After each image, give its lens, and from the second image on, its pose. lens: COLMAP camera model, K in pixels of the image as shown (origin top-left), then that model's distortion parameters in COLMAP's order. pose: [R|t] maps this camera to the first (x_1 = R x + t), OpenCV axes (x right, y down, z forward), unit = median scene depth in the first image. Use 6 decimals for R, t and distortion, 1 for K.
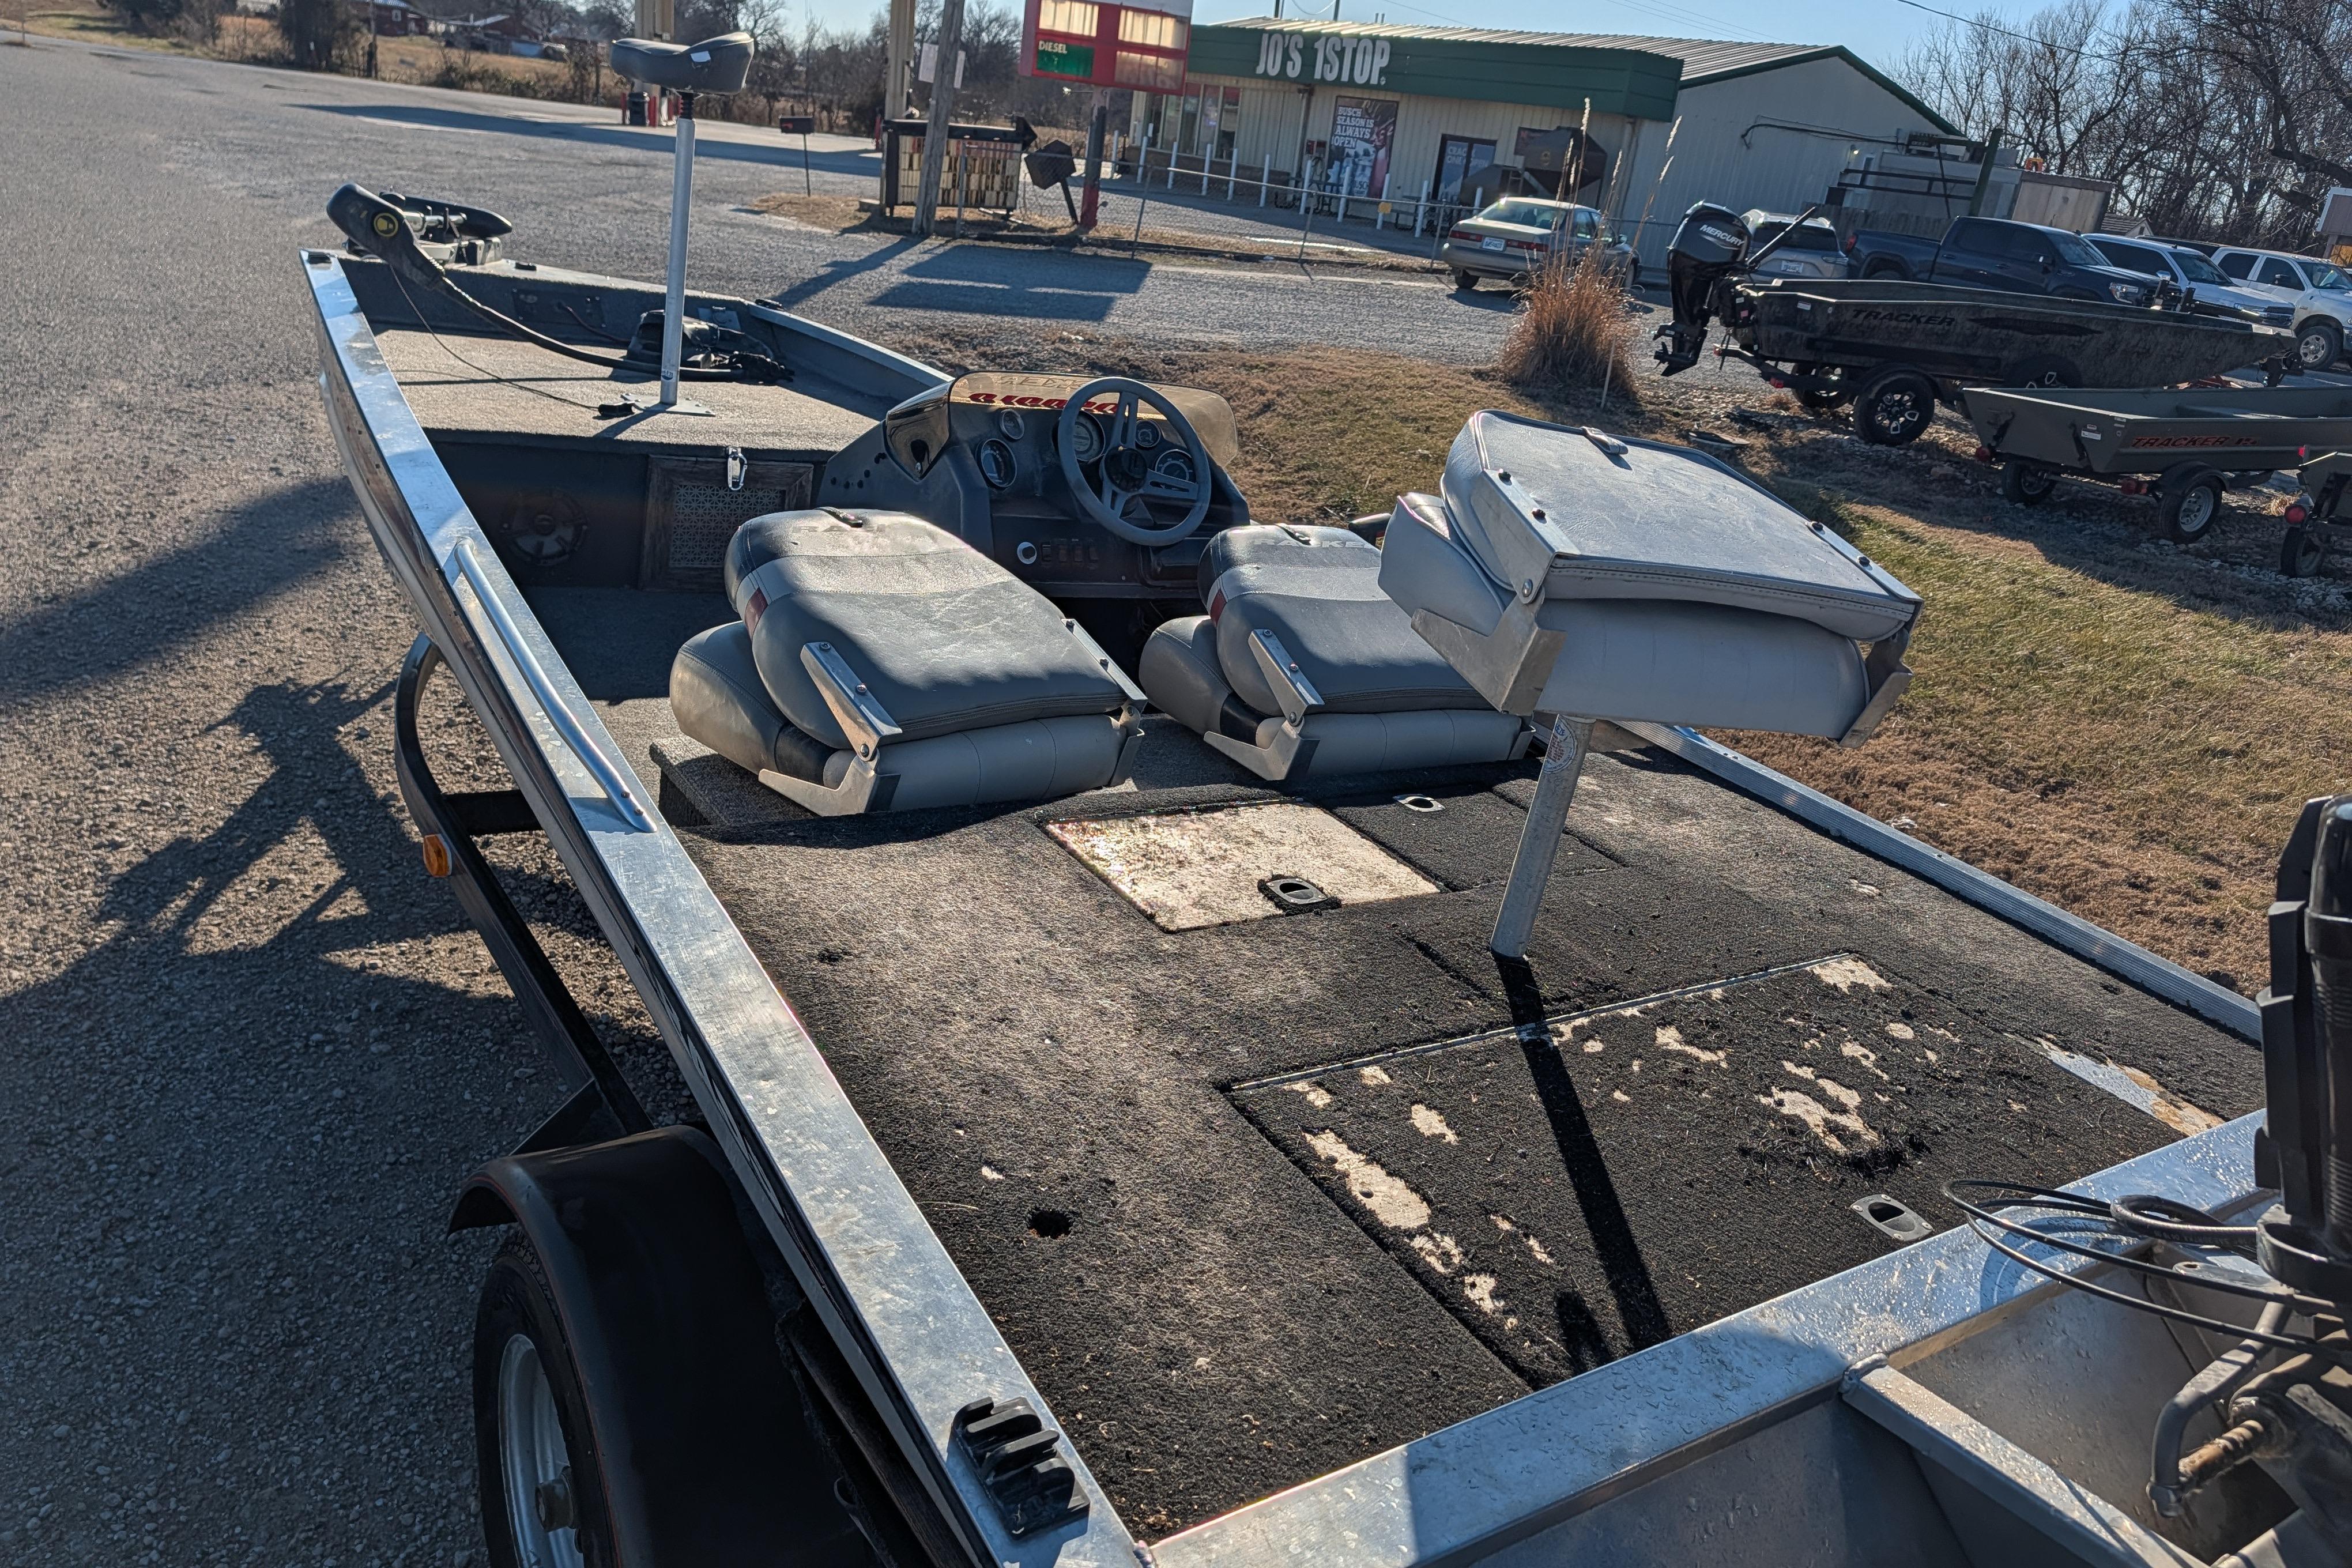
lens RADIAL K [[1685.1, 0, 1189.4], [0, 1685.1, 800.5], [0, 0, 1]] dist [0.020475, -0.010267]
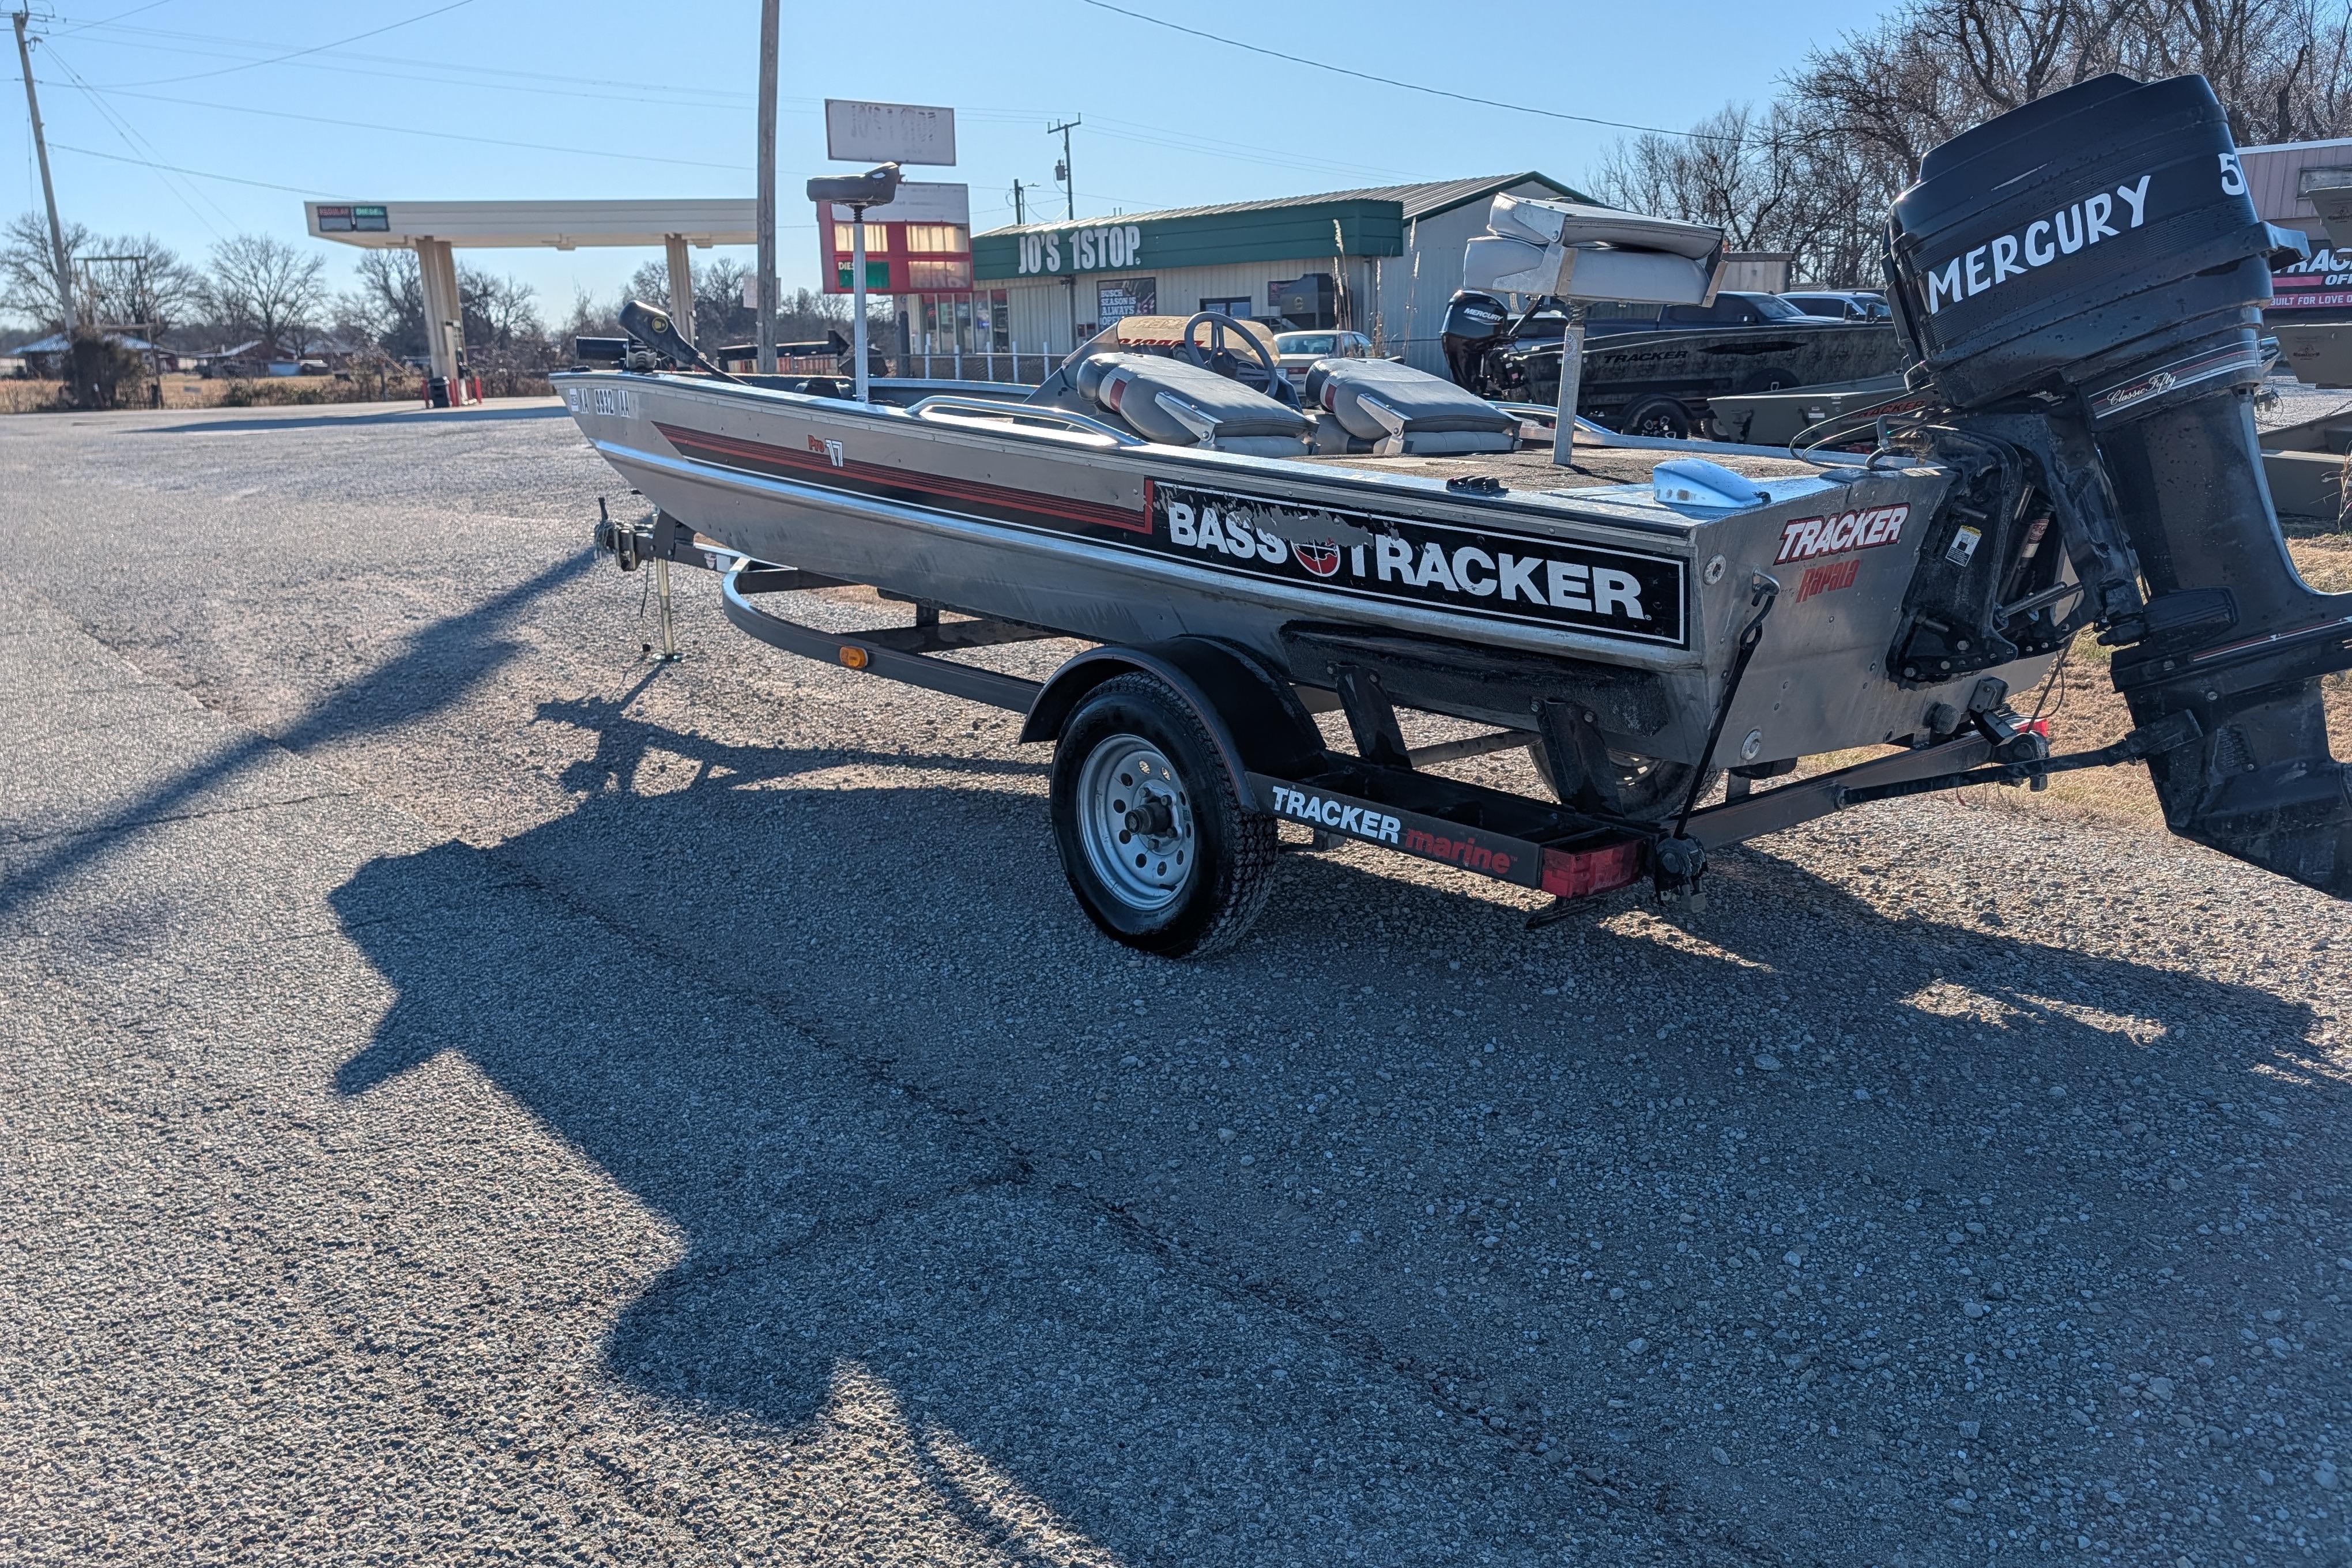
lens RADIAL K [[1696.1, 0, 1175.7], [0, 1696.1, 800.2], [0, 0, 1]] dist [0.015677, -0.000433]
pose [[0.979598, -0.177508, 0.094226, -0.038273], [0.186897, 0.977020, -0.102473, 0.044710], [-0.073871, 0.117993, 0.990263, -0.066015]]
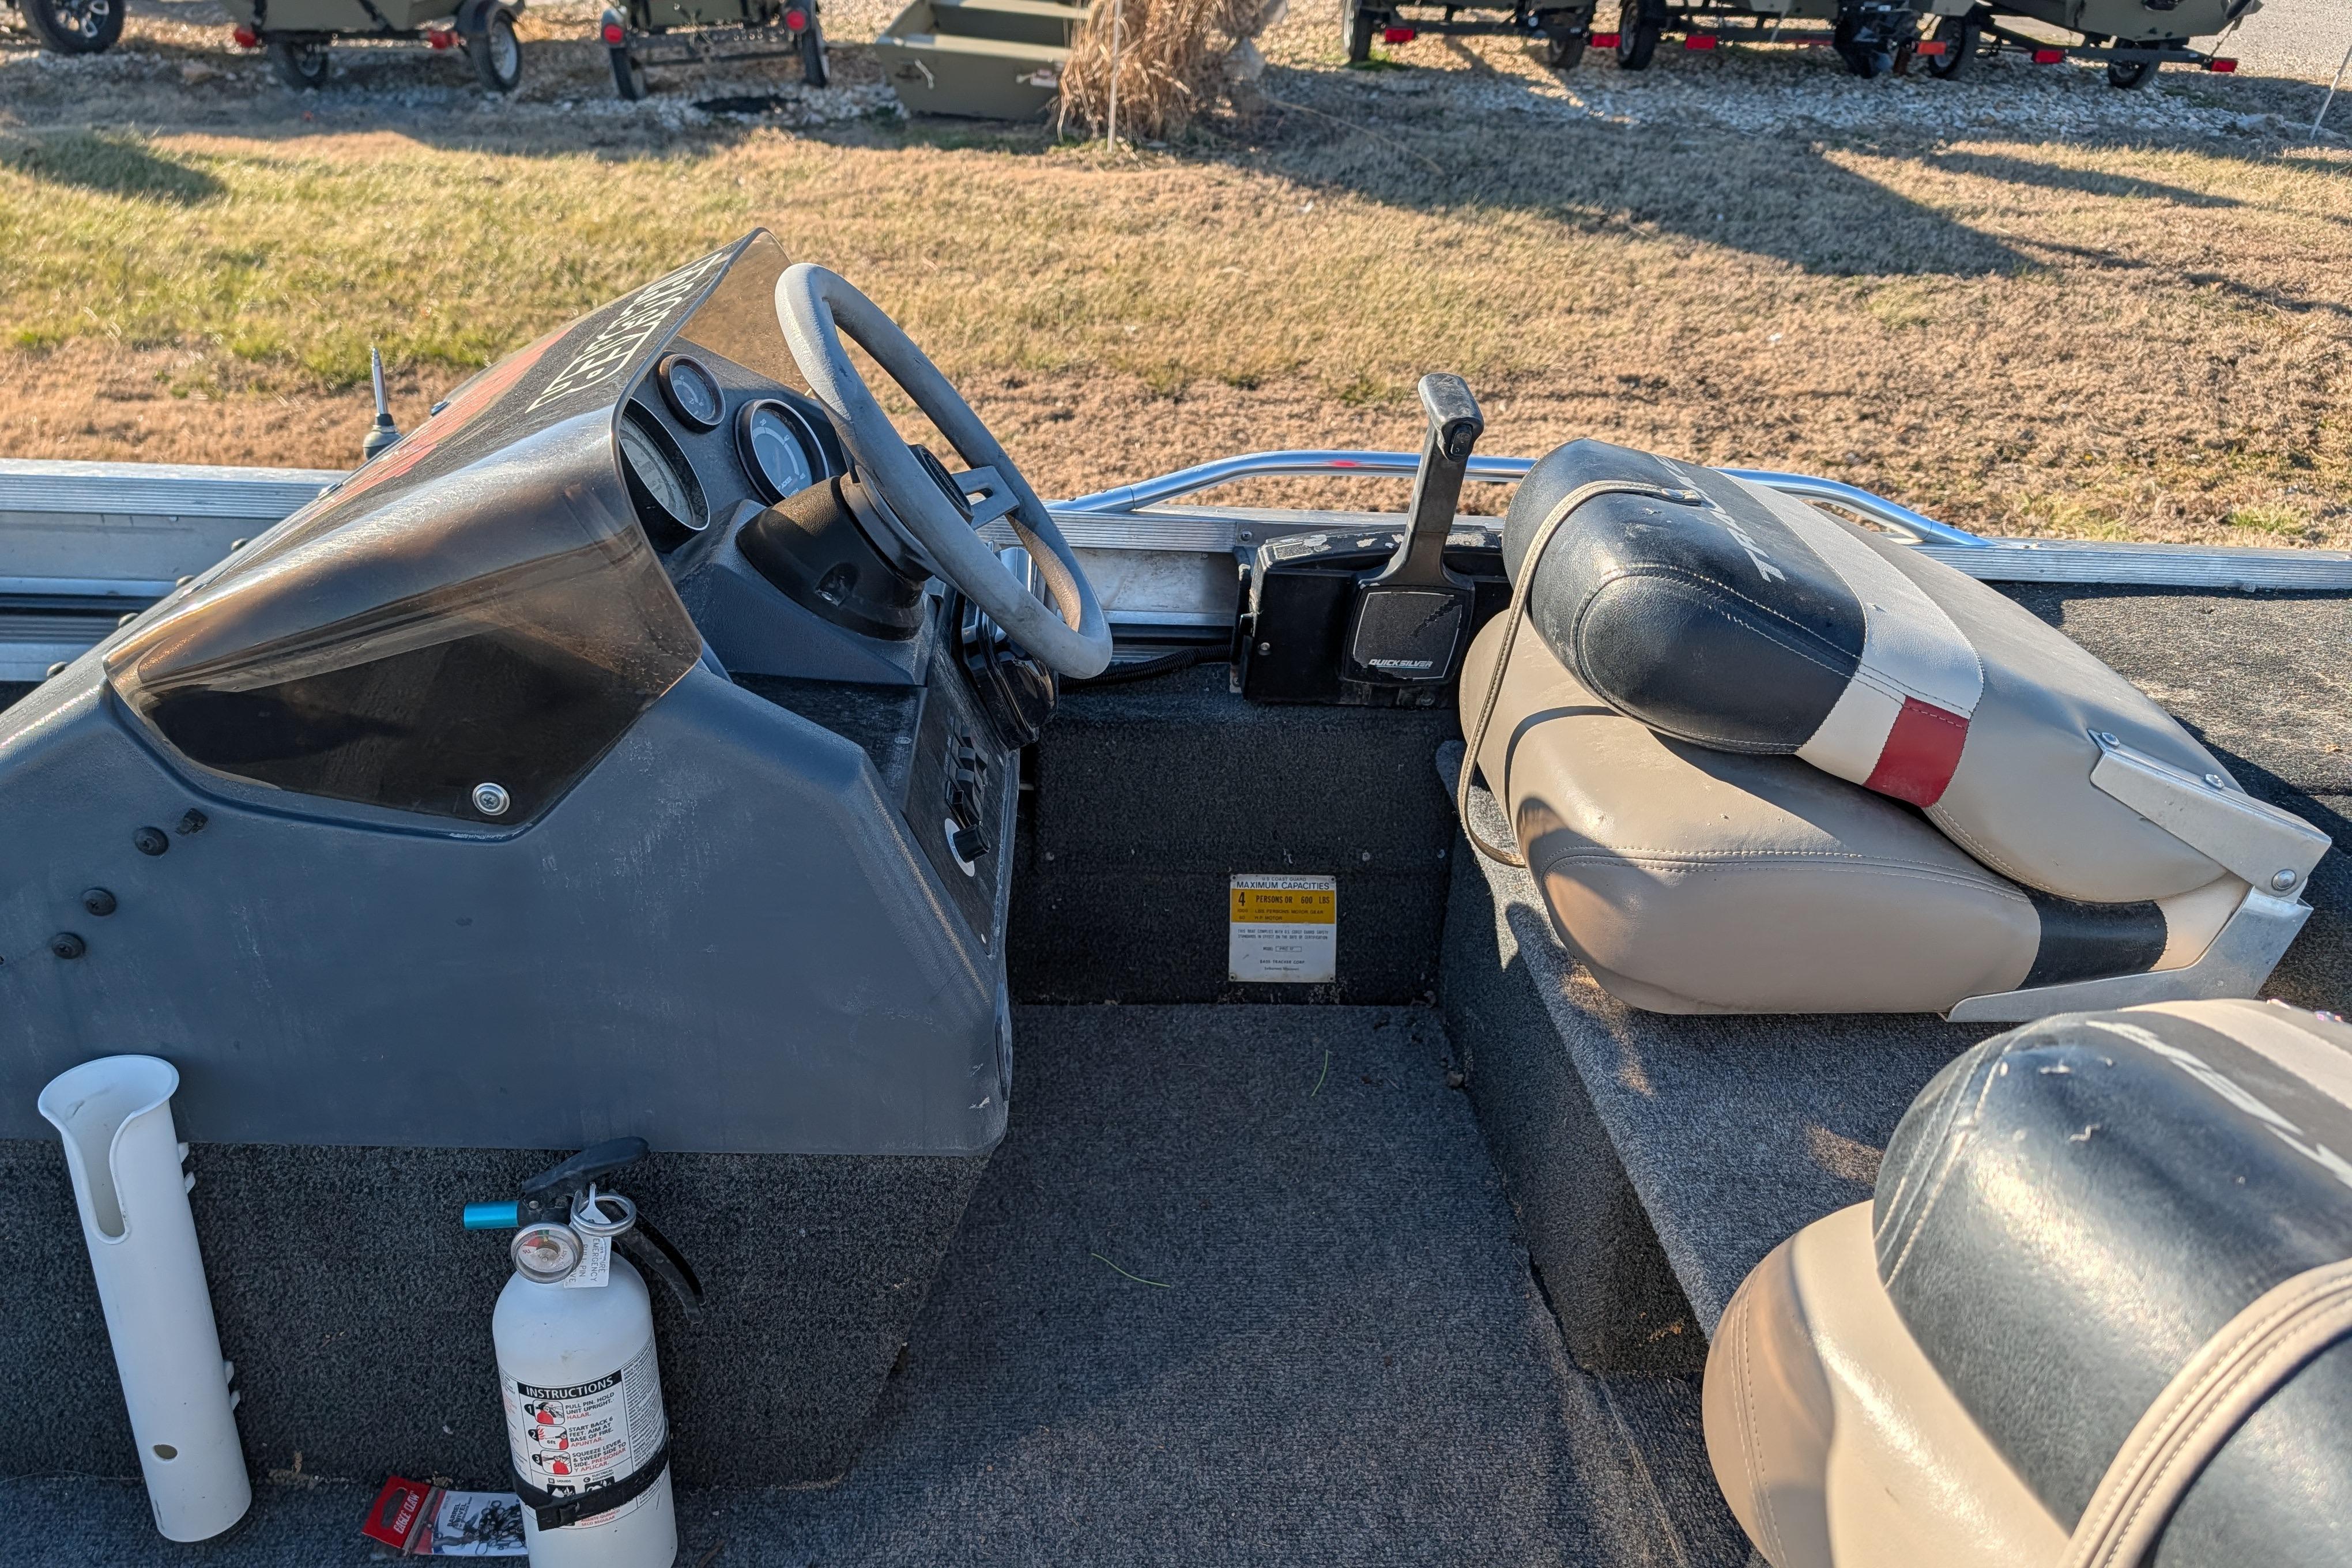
lens RADIAL K [[1696.1, 0, 1175.7], [0, 1696.1, 800.2], [0, 0, 1]] dist [0.015677, -0.000433]
pose [[0.493137, -0.523409, 0.694880, -0.036924], [0.345373, 0.850903, 0.395830, -0.033313], [-0.798457, 0.044795, 0.600384, 0.092534]]
